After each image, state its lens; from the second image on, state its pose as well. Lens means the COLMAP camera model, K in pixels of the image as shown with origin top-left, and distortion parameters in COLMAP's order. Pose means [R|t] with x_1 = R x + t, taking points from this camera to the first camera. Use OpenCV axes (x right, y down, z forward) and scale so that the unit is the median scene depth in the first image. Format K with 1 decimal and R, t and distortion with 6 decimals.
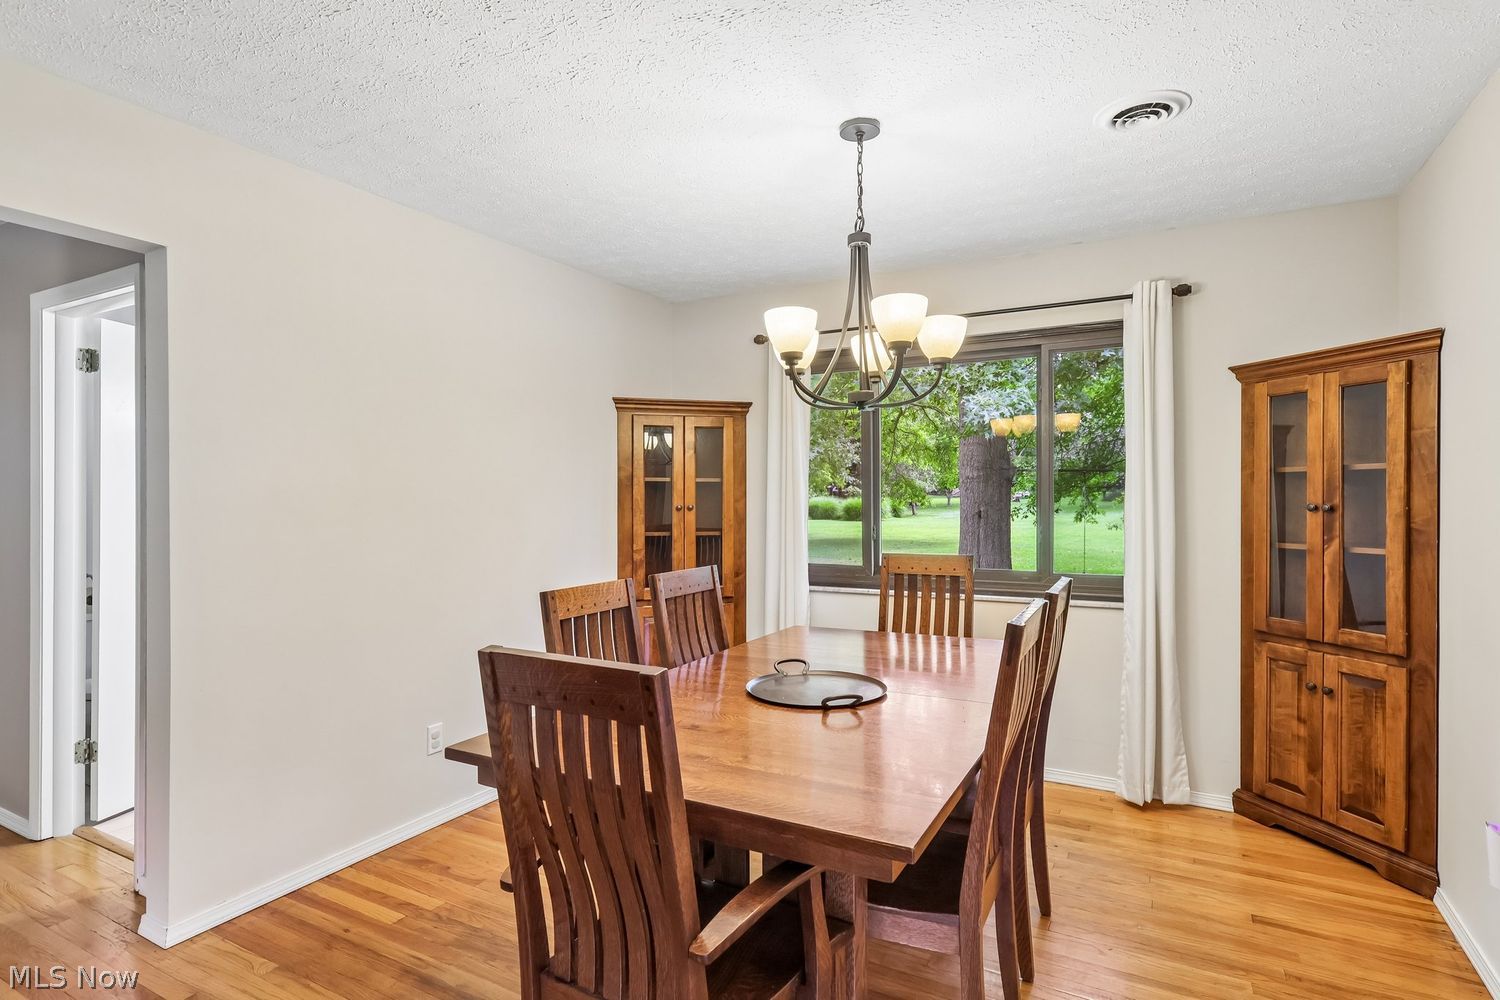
lens RADIAL K [[777.6, 0, 738.6], [0, 777.6, 496.7], [0, 0, 1]] dist [-0.000713, 0.000412]
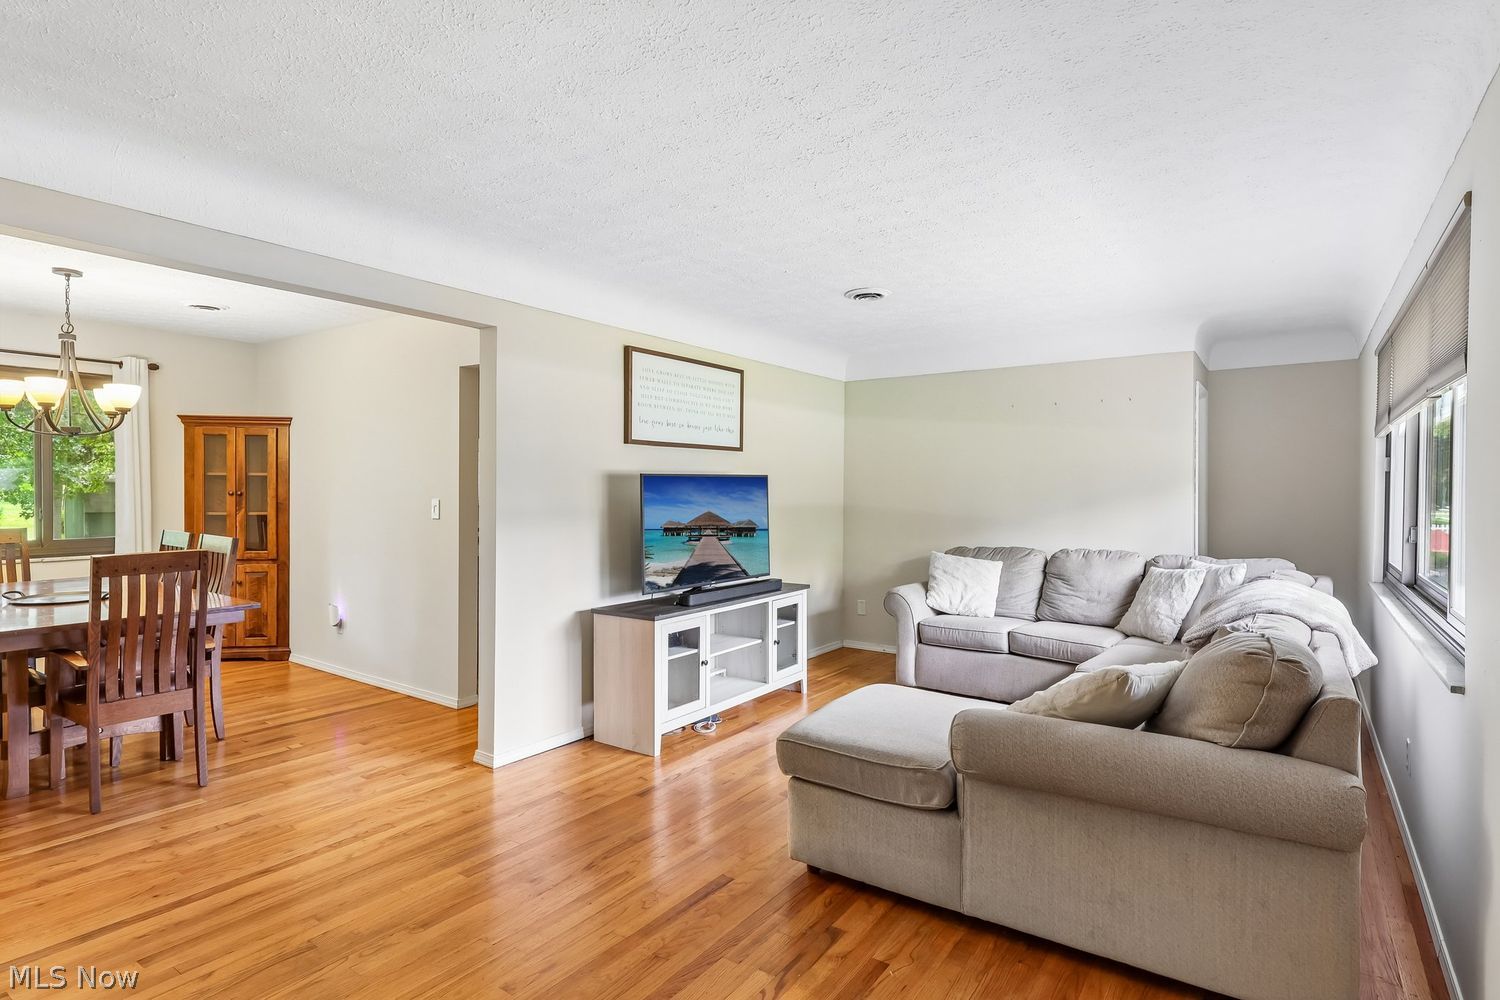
lens RADIAL K [[777.6, 0, 738.6], [0, 777.6, 496.7], [0, 0, 1]] dist [-0.000713, 0.000412]
pose [[0.102251, -0.010797, 0.994700, -1.149564], [-0.004422, 0.999926, 0.011308, -0.006635], [-0.994749, -0.005555, 0.102196, -0.522080]]
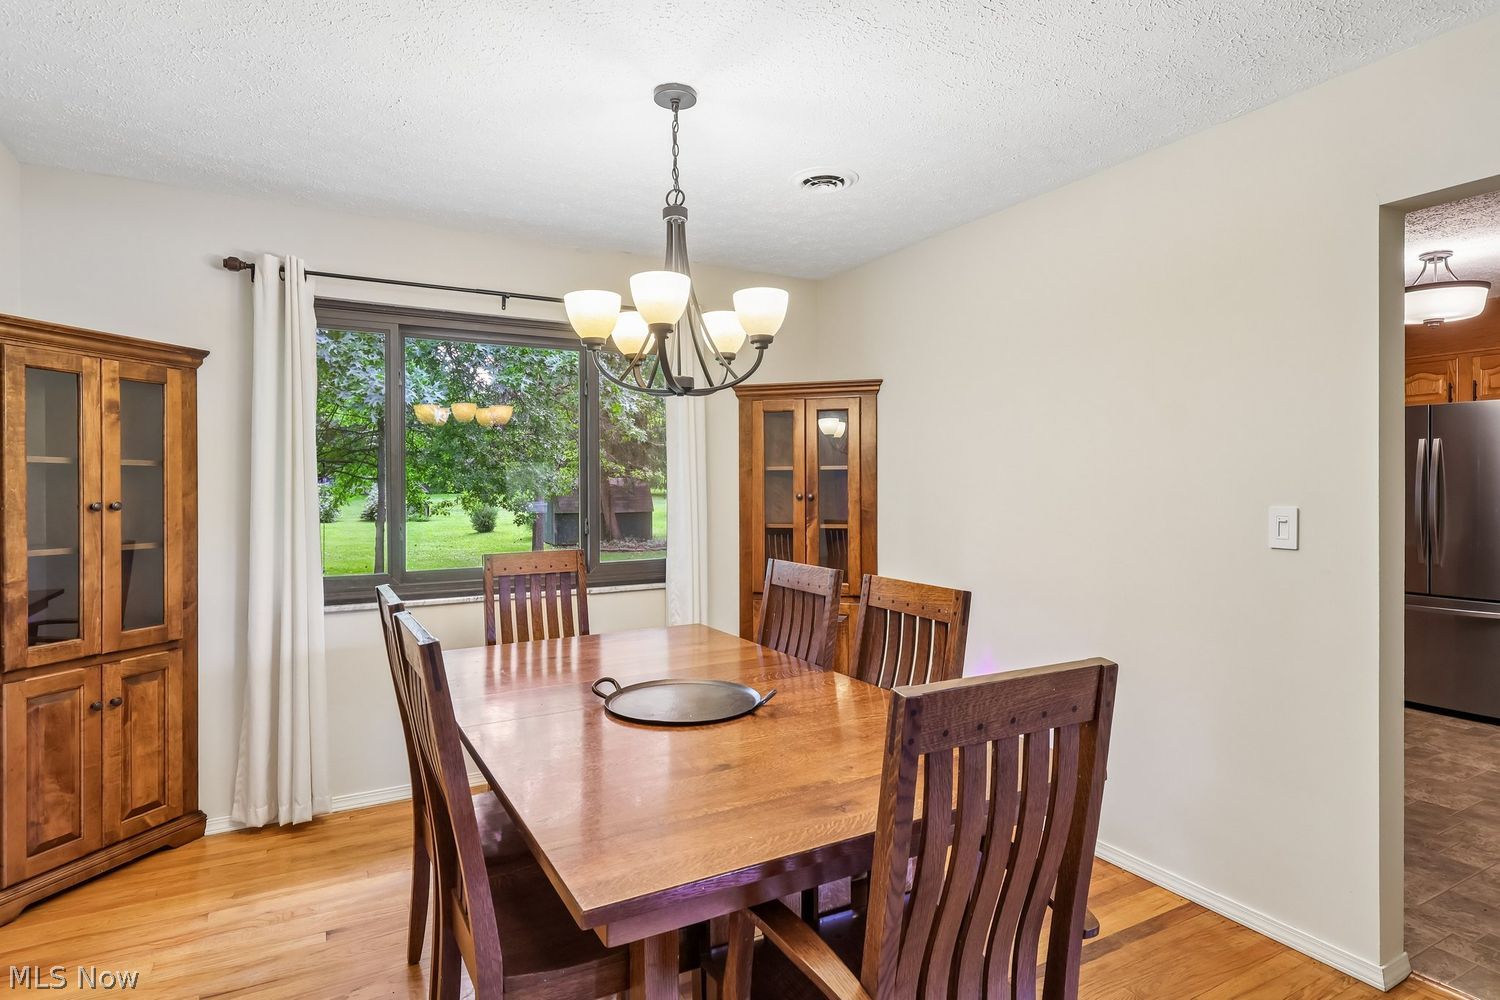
lens RADIAL K [[819.1, 0, 733.9], [0, 819.1, 502.0], [0, 0, 1]] dist [0.052733, -0.000064]
pose [[0.538613, -0.009733, 0.842497, -0.546729], [0.003003, 0.999949, 0.009632, 0.008692], [-0.842548, -0.002658, 0.538615, 0.328554]]
